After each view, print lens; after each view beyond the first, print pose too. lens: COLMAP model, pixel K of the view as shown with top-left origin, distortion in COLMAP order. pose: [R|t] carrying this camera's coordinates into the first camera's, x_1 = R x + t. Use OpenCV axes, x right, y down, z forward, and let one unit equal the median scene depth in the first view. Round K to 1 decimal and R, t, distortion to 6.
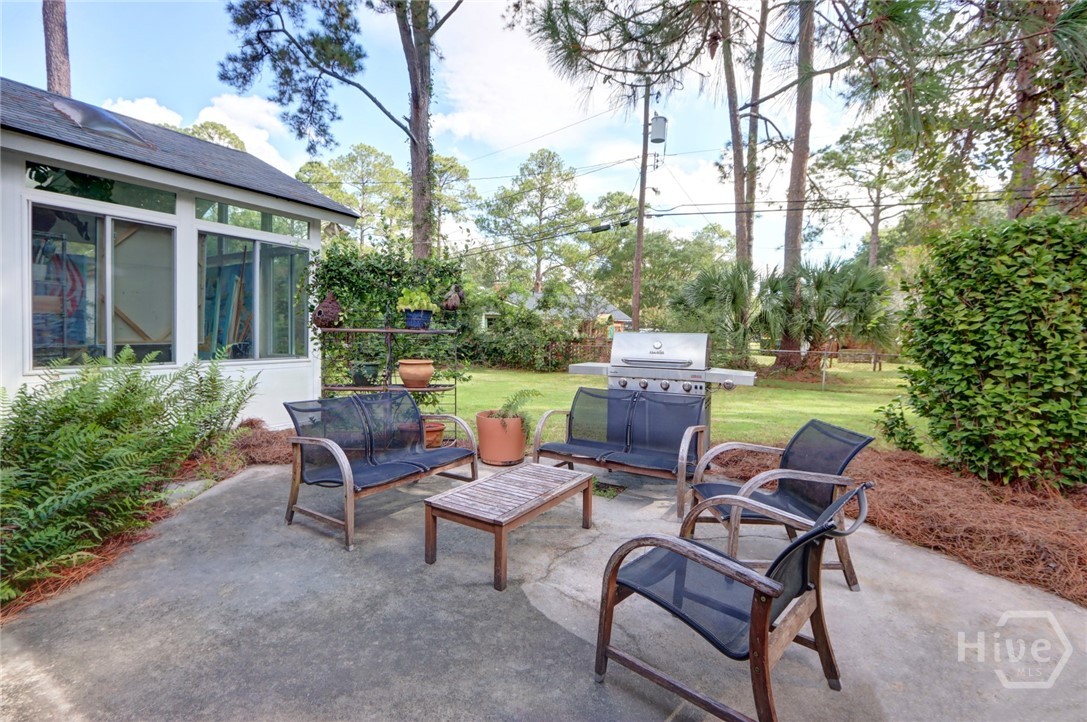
lens RADIAL K [[520.7, 0, 547.5], [0, 520.7, 342.9], [0, 0, 1]] dist [-0.020050, 0.003624]
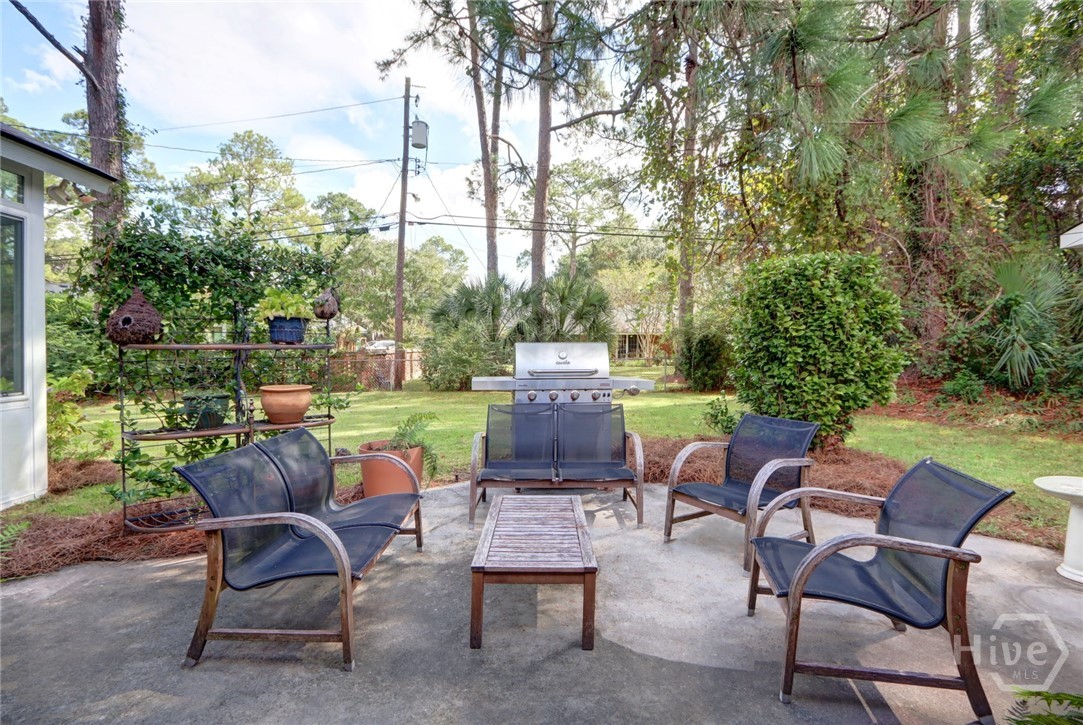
lens RADIAL K [[518.8, 0, 544.3], [0, 518.8, 353.4], [0, 0, 1]] dist [-0.020050, 0.003624]
pose [[0.840012, -0.028936, 0.541796, -0.128656], [0.030336, 0.999520, 0.006349, -0.002378], [-0.541719, 0.011103, 0.840486, 0.071449]]
